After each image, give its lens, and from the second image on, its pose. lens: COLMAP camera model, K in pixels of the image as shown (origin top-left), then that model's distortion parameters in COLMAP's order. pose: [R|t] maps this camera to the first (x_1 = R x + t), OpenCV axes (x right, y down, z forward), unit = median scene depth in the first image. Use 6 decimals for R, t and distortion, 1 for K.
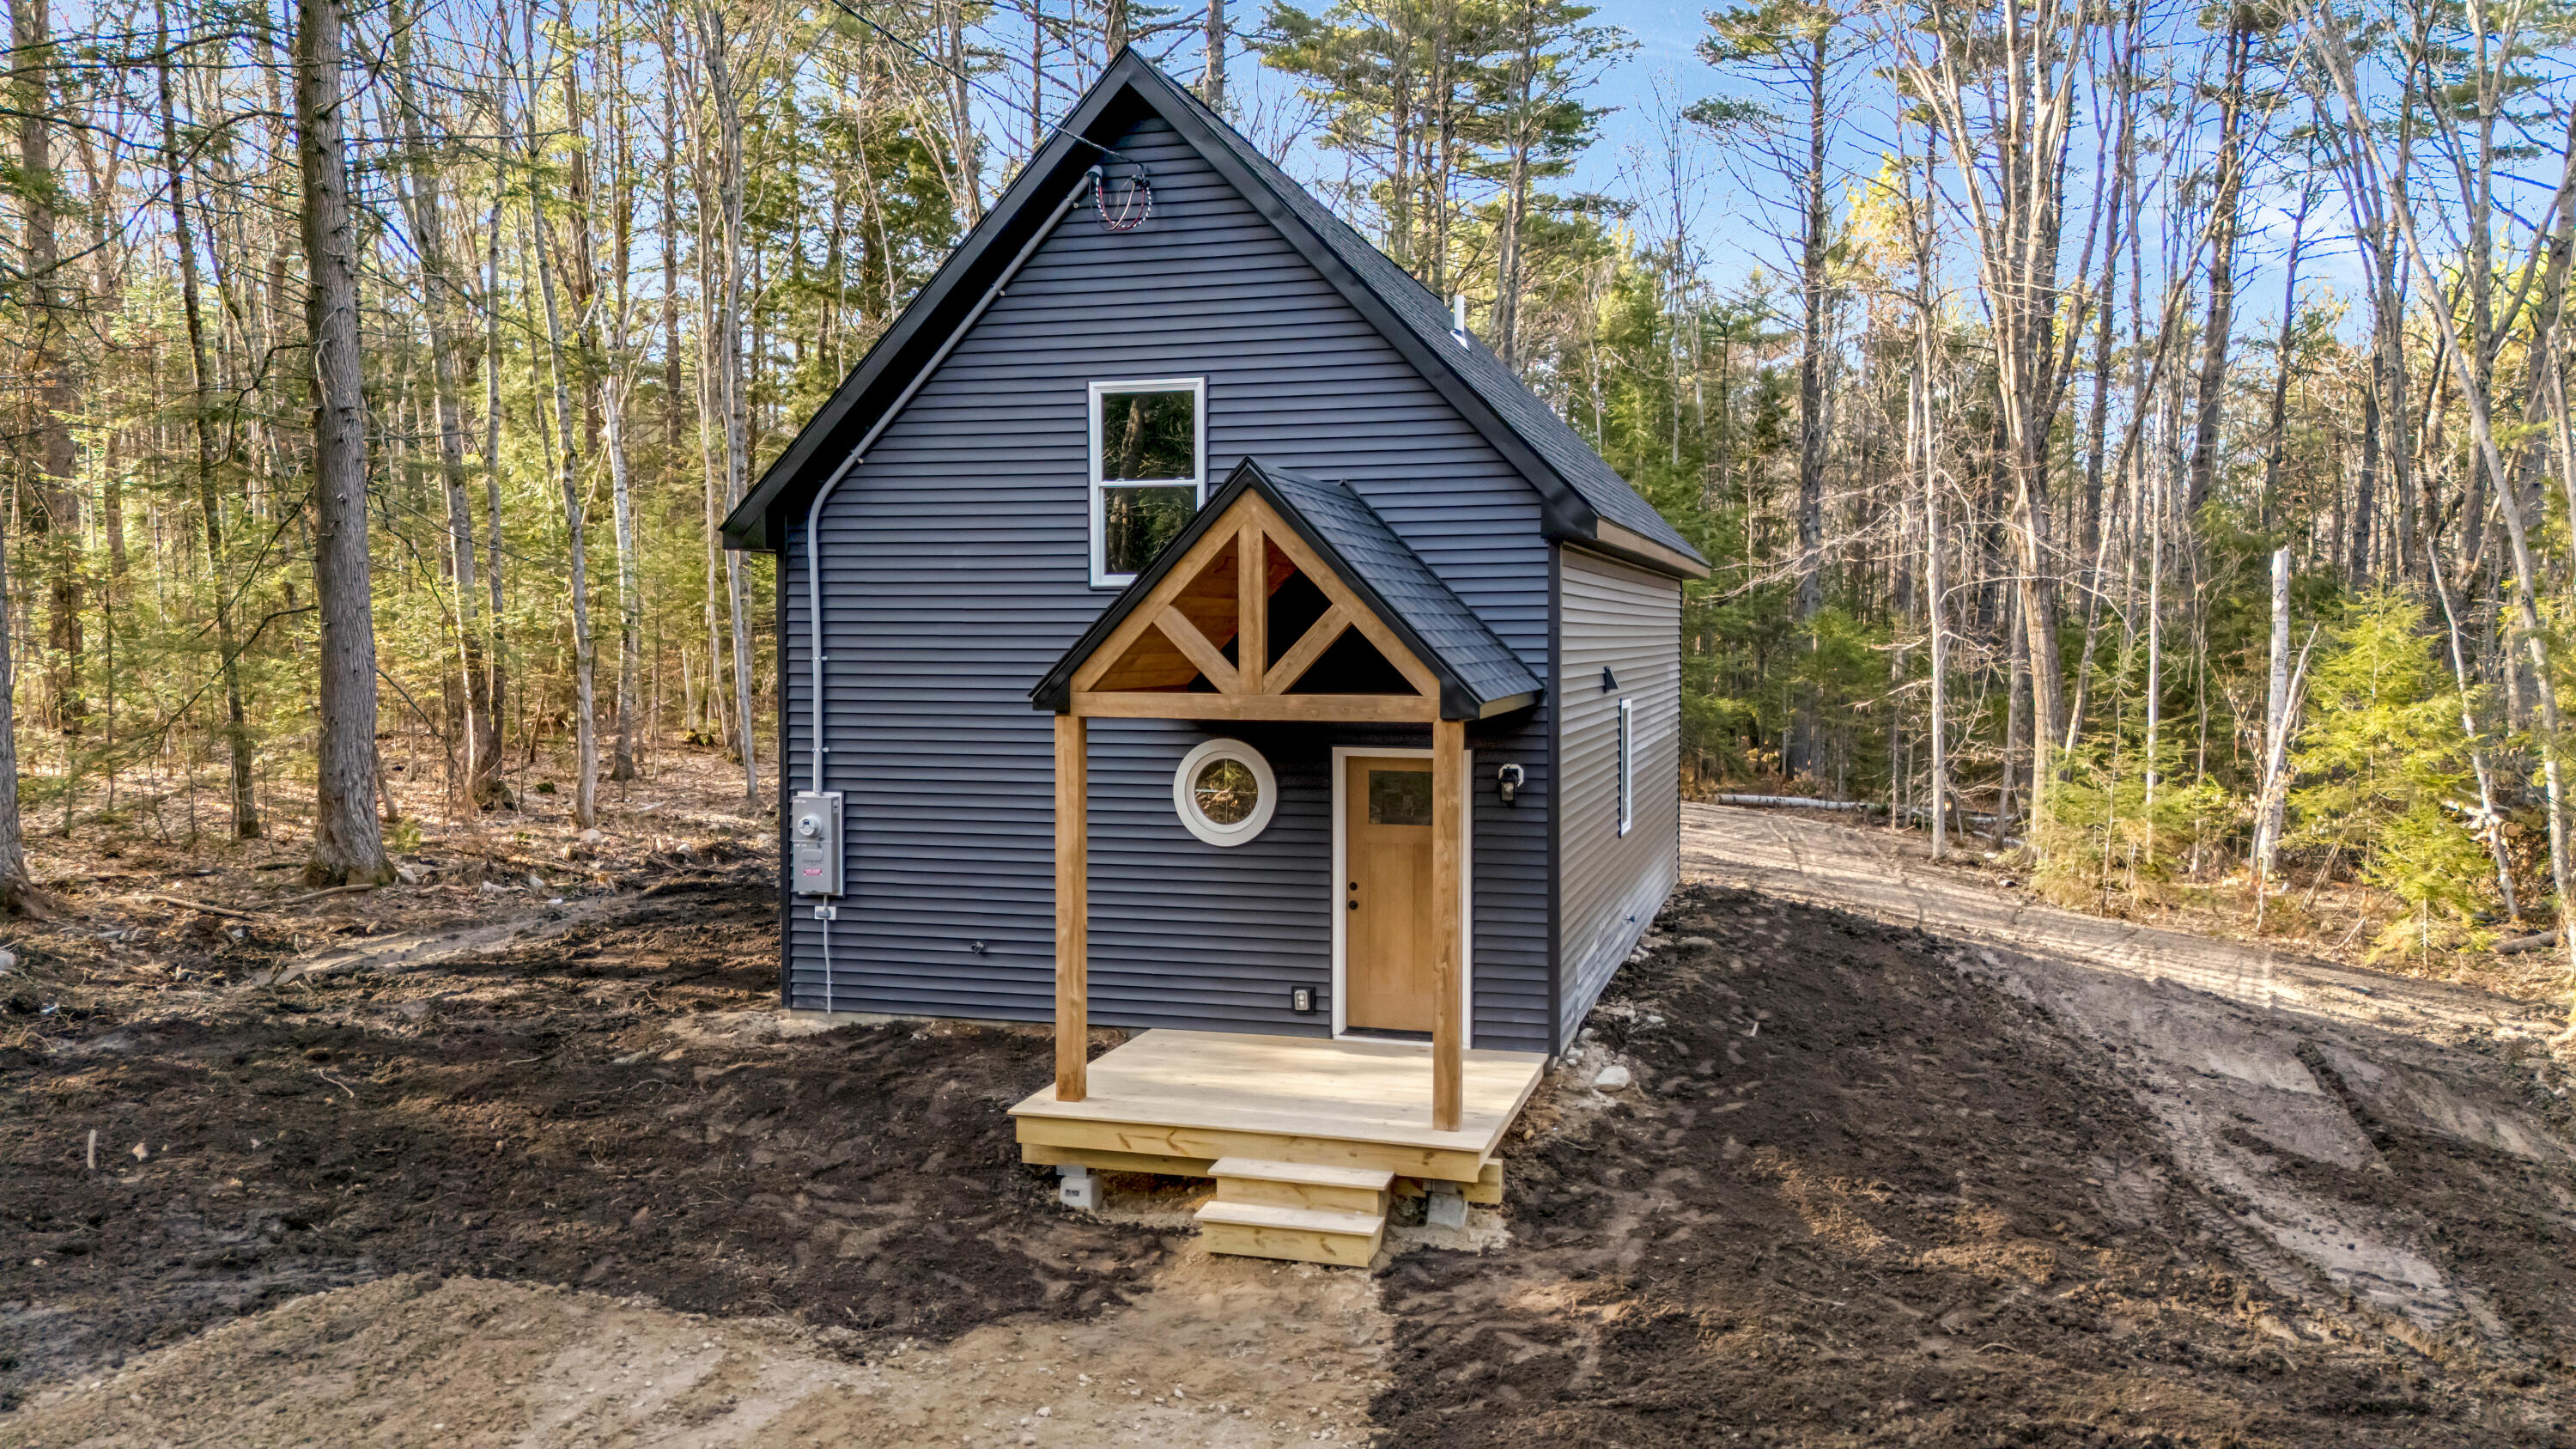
lens RADIAL K [[1883.9, 0, 1293.5], [0, 1883.9, 717.4], [0, 0, 1]] dist [0.095023, -0.123302]
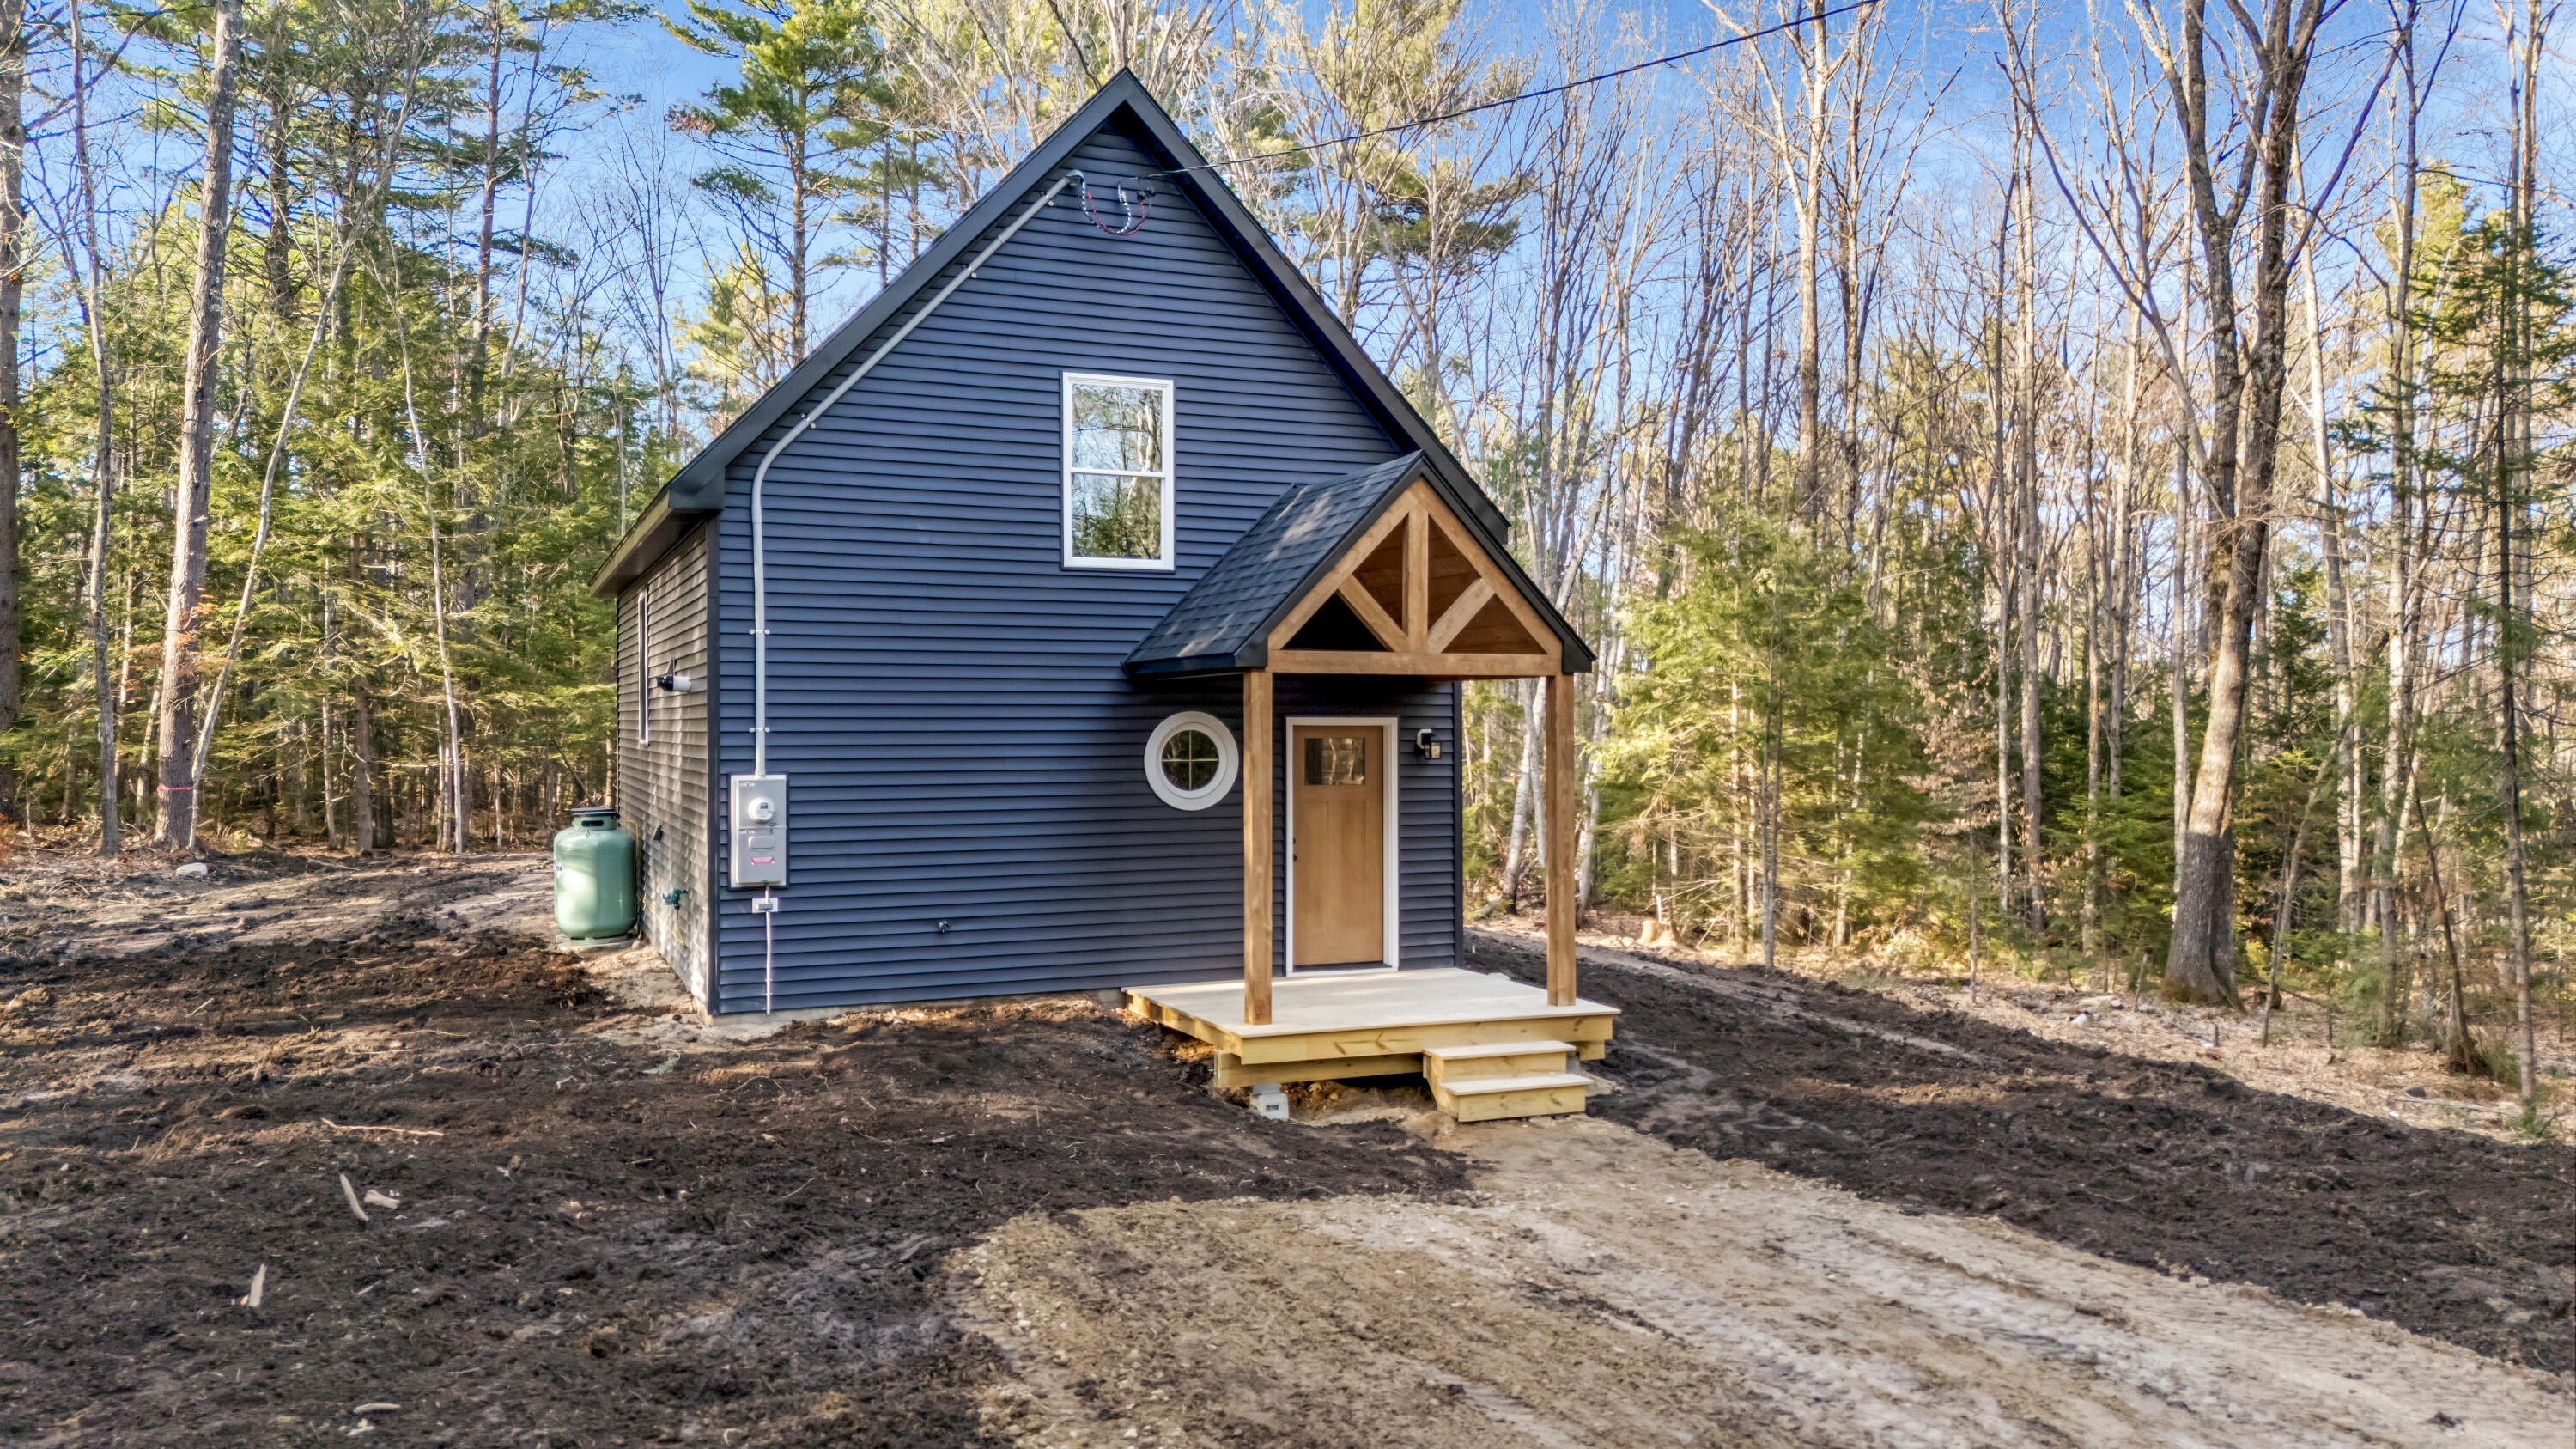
lens RADIAL K [[1883.9, 0, 1293.5], [0, 1883.9, 717.4], [0, 0, 1]] dist [0.095023, -0.123302]
pose [[0.773329, 0.001058, 0.634004, -0.795770], [0.030112, 0.998809, -0.038397, 0.068457], [-0.633289, 0.048784, 0.772376, 0.141031]]
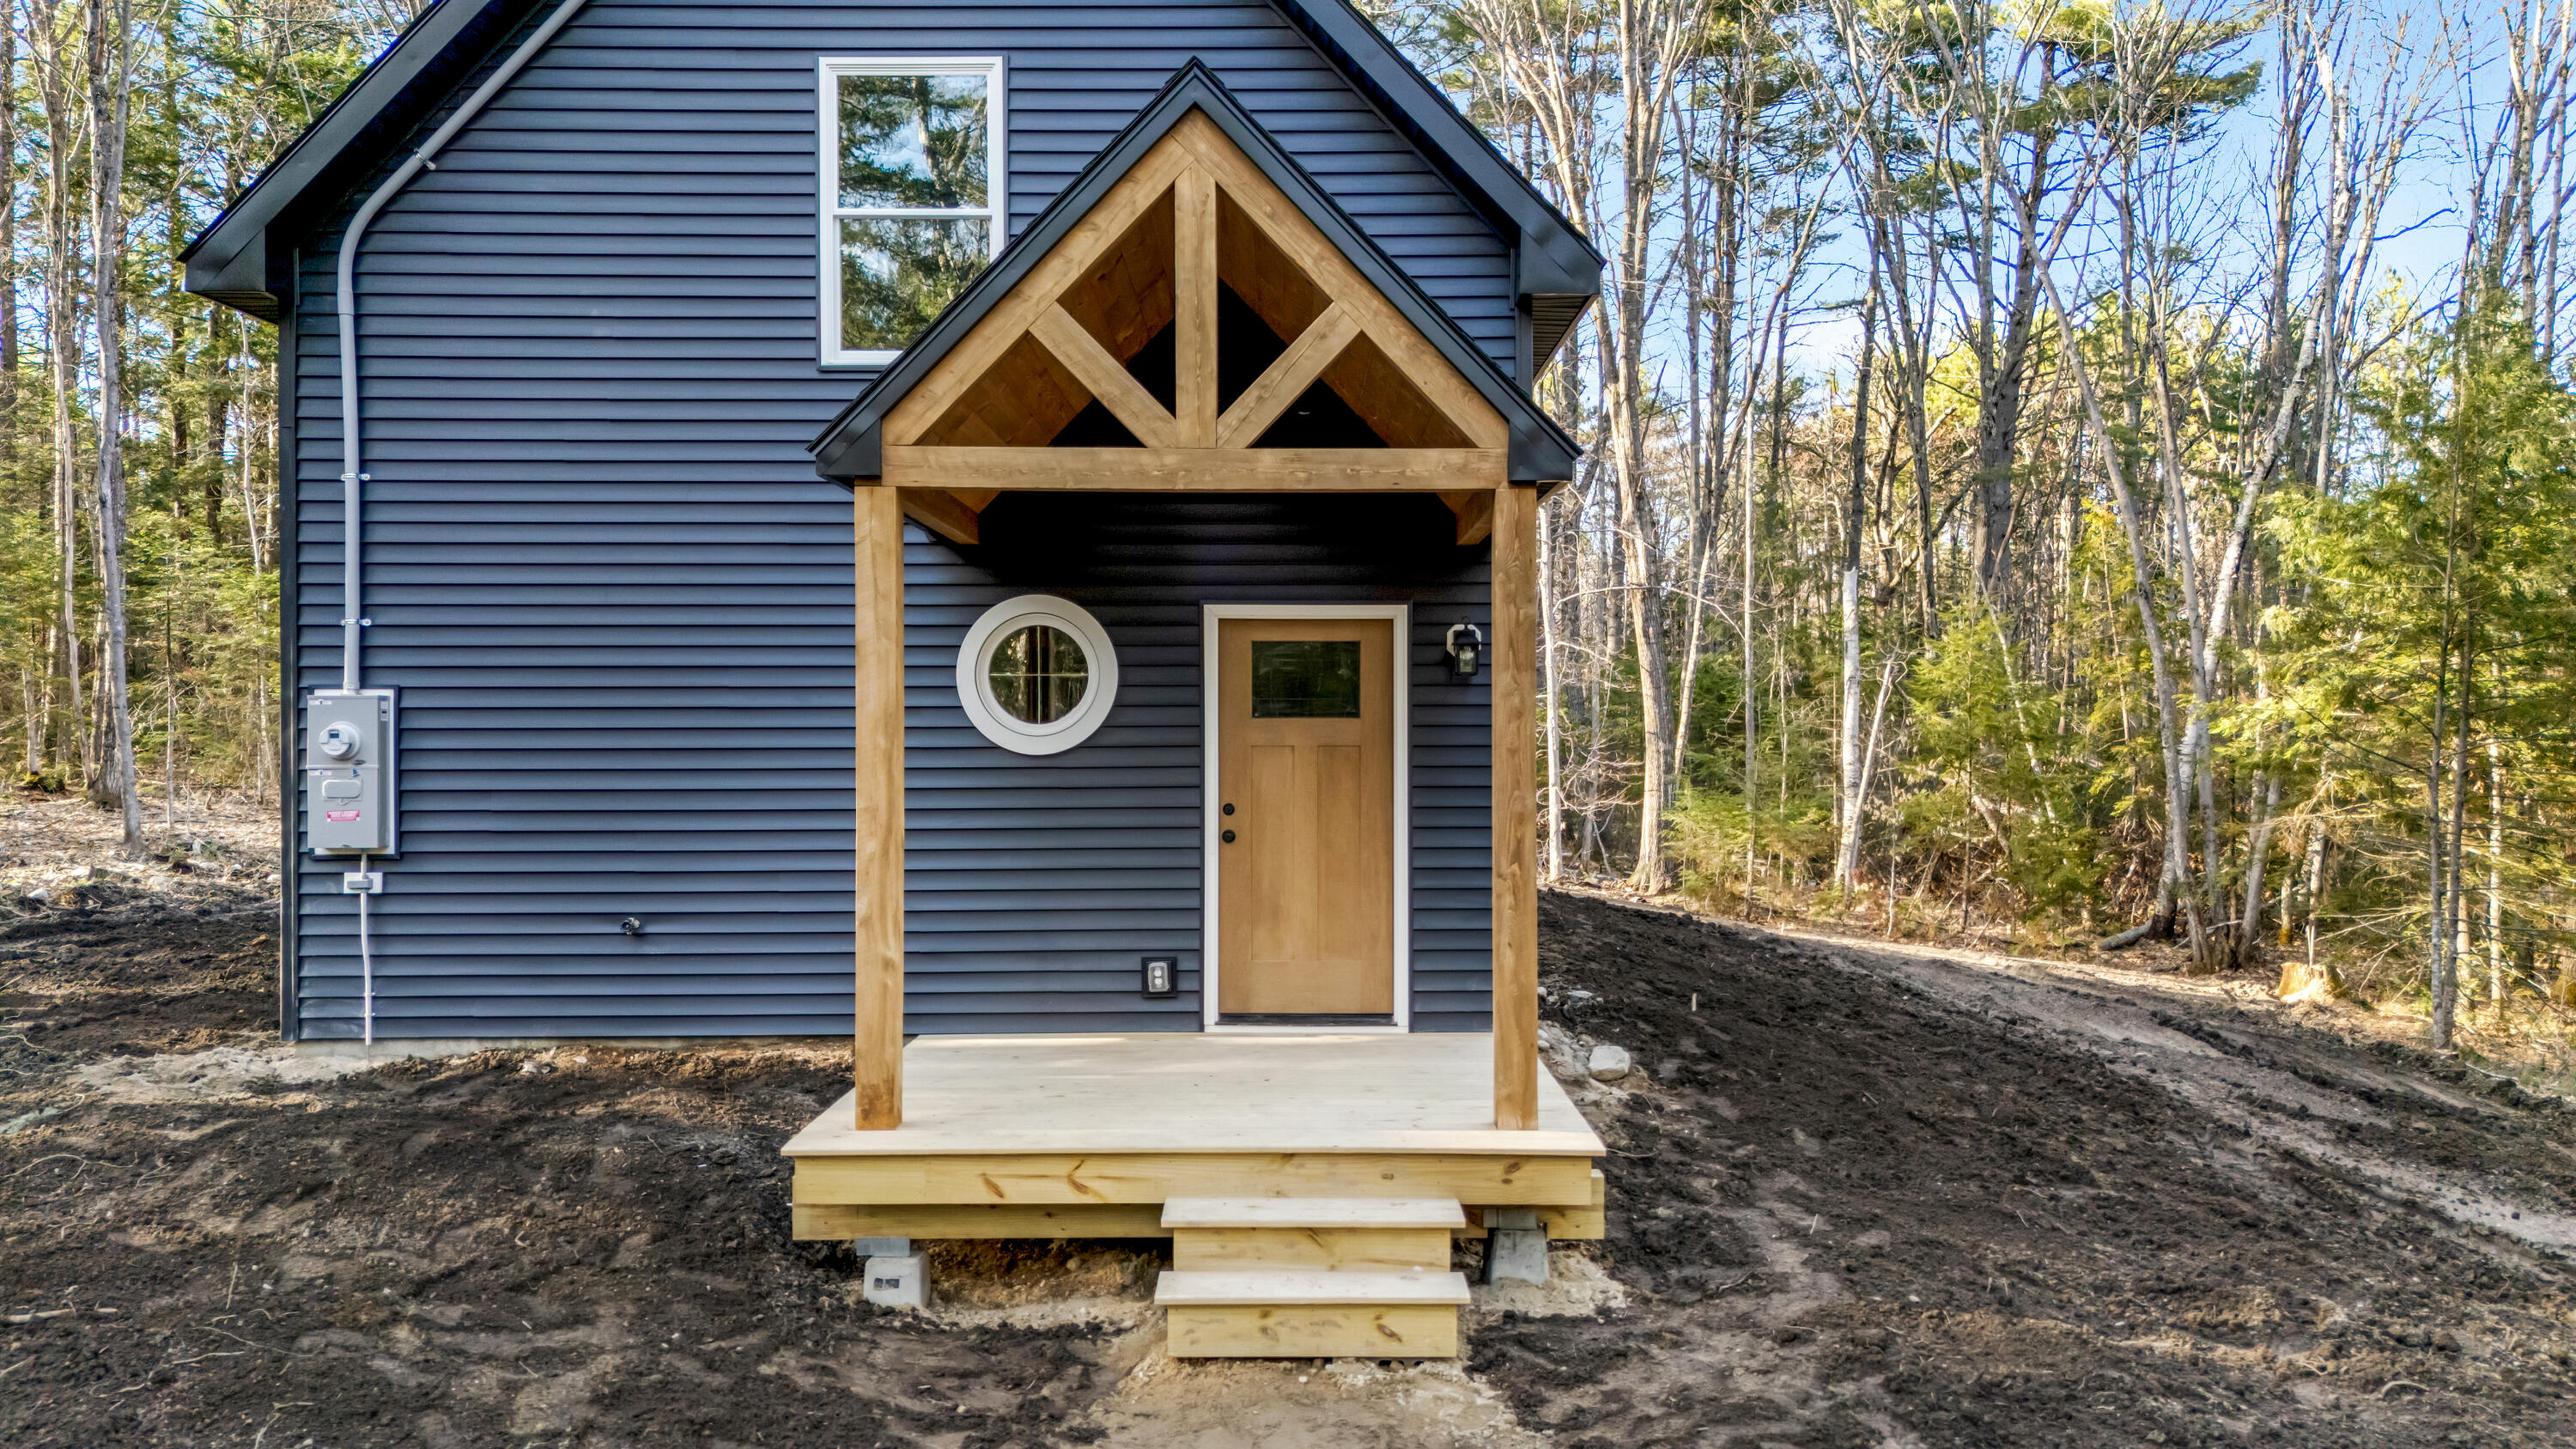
lens RADIAL K [[1886.1, 0, 1288.0], [0, 1886.1, 724.5], [0, 0, 1]] dist [0.072951, -0.057283]
pose [[0.960600, -0.002235, 0.277926, -0.161019], [0.014488, 0.999011, -0.042040, 0.102263], [-0.277557, 0.044410, 0.959682, 0.383068]]
